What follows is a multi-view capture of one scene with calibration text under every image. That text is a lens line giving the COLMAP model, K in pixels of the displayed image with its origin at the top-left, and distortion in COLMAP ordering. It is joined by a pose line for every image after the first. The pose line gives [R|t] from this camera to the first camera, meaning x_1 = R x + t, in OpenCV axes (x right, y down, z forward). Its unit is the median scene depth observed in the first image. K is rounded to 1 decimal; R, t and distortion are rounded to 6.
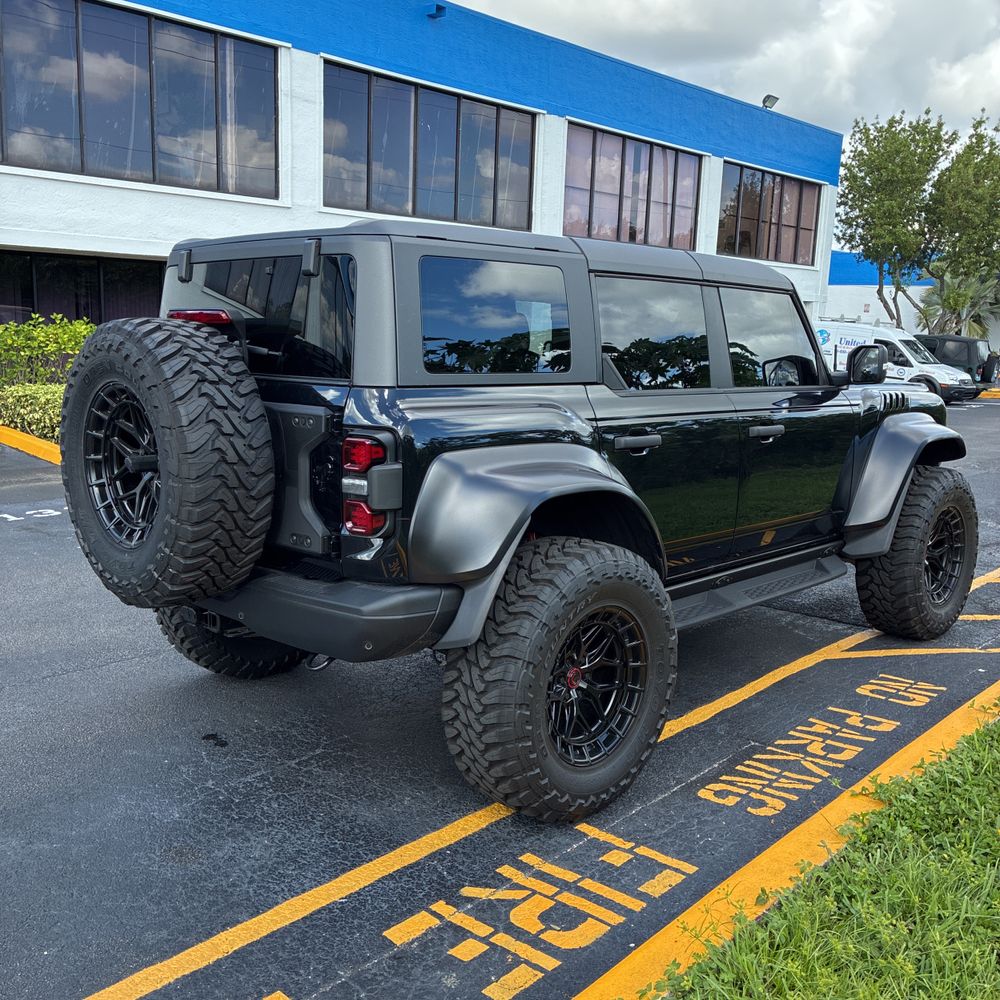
lens RADIAL K [[1014.2, 0, 508.6], [0, 1014.2, 492.0], [0, 0, 1]] dist [0.020285, 0.000000]
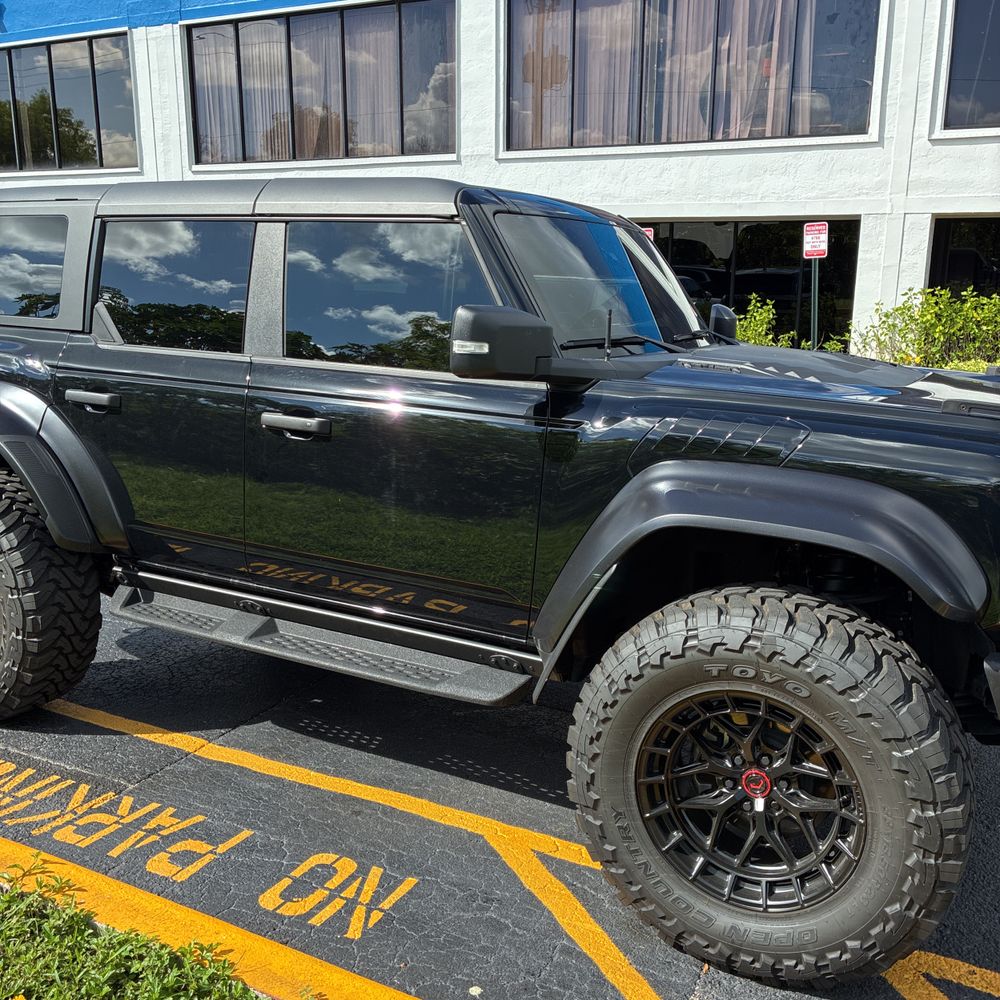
lens RADIAL K [[1014.2, 0, 501.6], [0, 1014.2, 496.1], [0, 0, 1]] dist [0.020285, 0.000000]
pose [[0.269984, 0.183738, -0.945172, 1.032962], [-0.164008, 0.976055, 0.142894, -0.143488], [0.948794, 0.116436, 0.293653, 0.995882]]
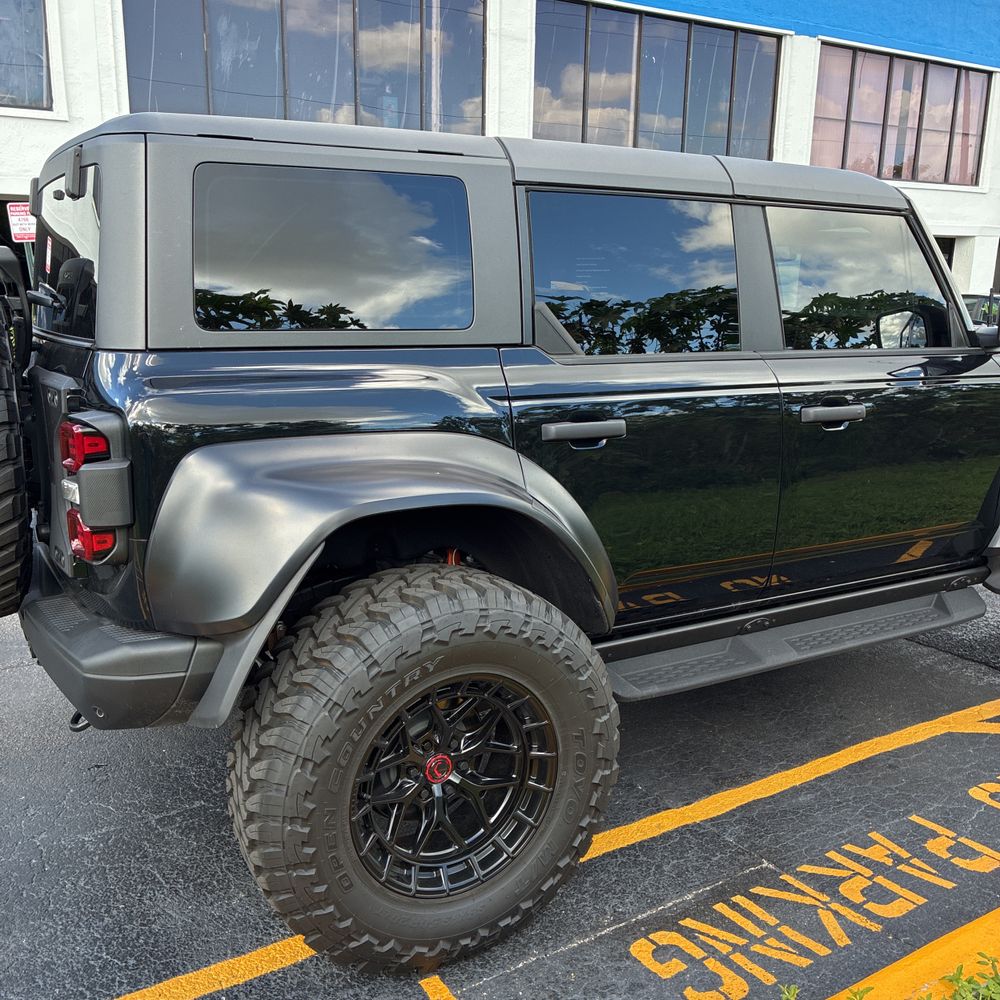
lens RADIAL K [[1014.2, 0, 501.0], [0, 1014.2, 500.5], [0, 0, 1]] dist [0.020285, 0.000000]
pose [[0.962311, 0.043232, -0.268492, 0.237935], [-0.029817, 0.998104, 0.053845, -0.033692], [0.270311, -0.043810, 0.961776, 0.284686]]
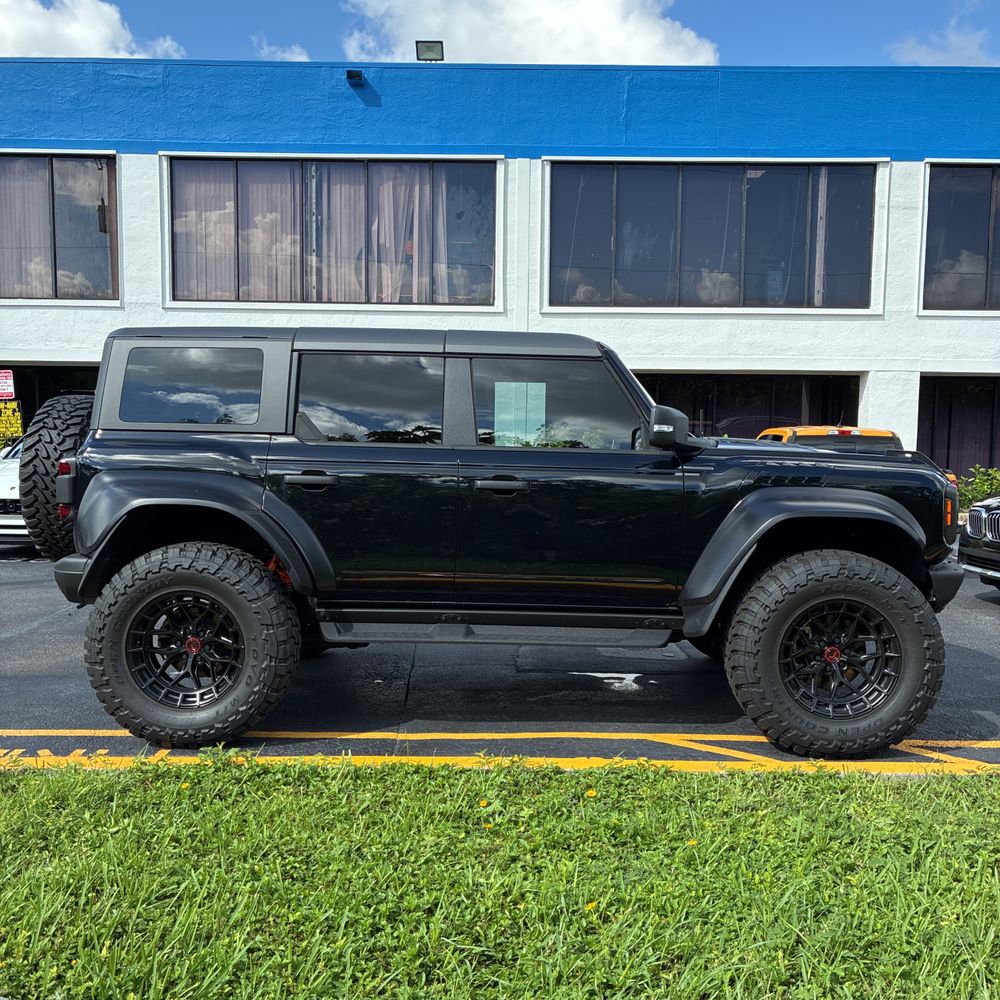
lens RADIAL K [[1014.2, 0, 502.6], [0, 1014.2, 490.5], [0, 0, 1]] dist [0.020285, 0.000000]
pose [[0.676401, 0.026674, -0.736051, 1.113097], [-0.114650, 0.990976, -0.069446, 0.021024], [0.727556, 0.131362, 0.673355, 0.296044]]
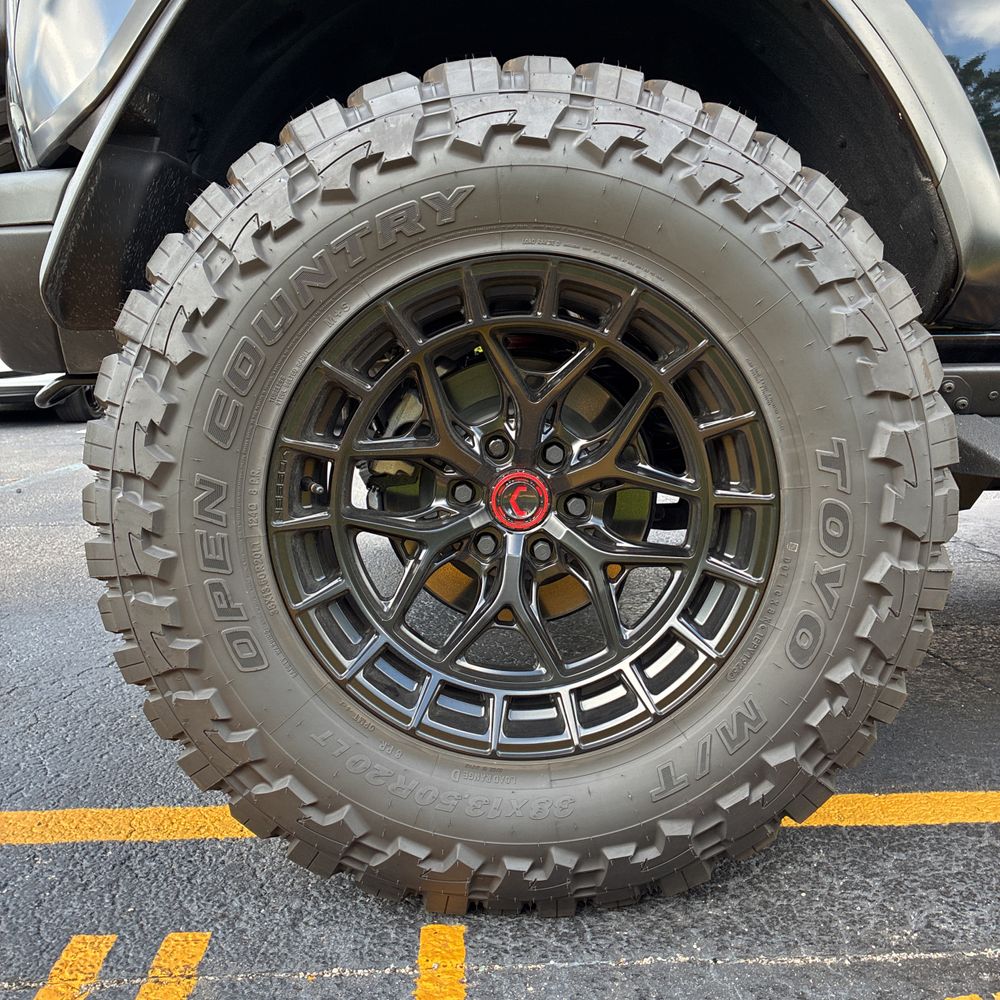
lens RADIAL K [[1014.2, 0, 494.7], [0, 1014.2, 484.6], [0, 0, 1]] dist [0.020285, 0.000000]
pose [[0.703763, 0.074760, -0.706490, 0.248025], [-0.093256, 0.995564, 0.012454, 0.145195], [0.704287, 0.057120, 0.707614, 0.624191]]
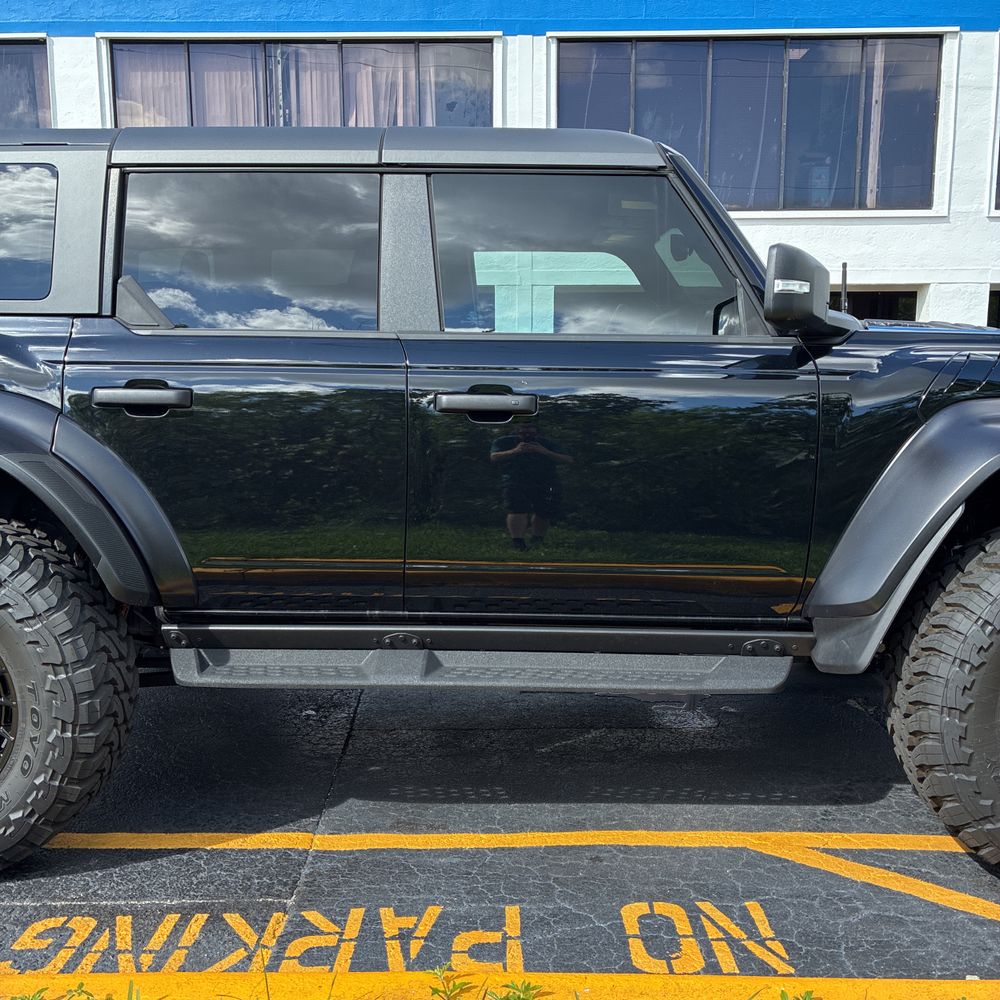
lens RADIAL K [[1014.2, 0, 500.3], [0, 1014.2, 498.6], [0, 0, 1]] dist [0.020285, 0.000000]
pose [[0.670601, 0.066915, -0.738794, 0.746122], [-0.103170, 0.994657, -0.003558, -0.003272], [0.734609, 0.078608, 0.673922, 0.650930]]
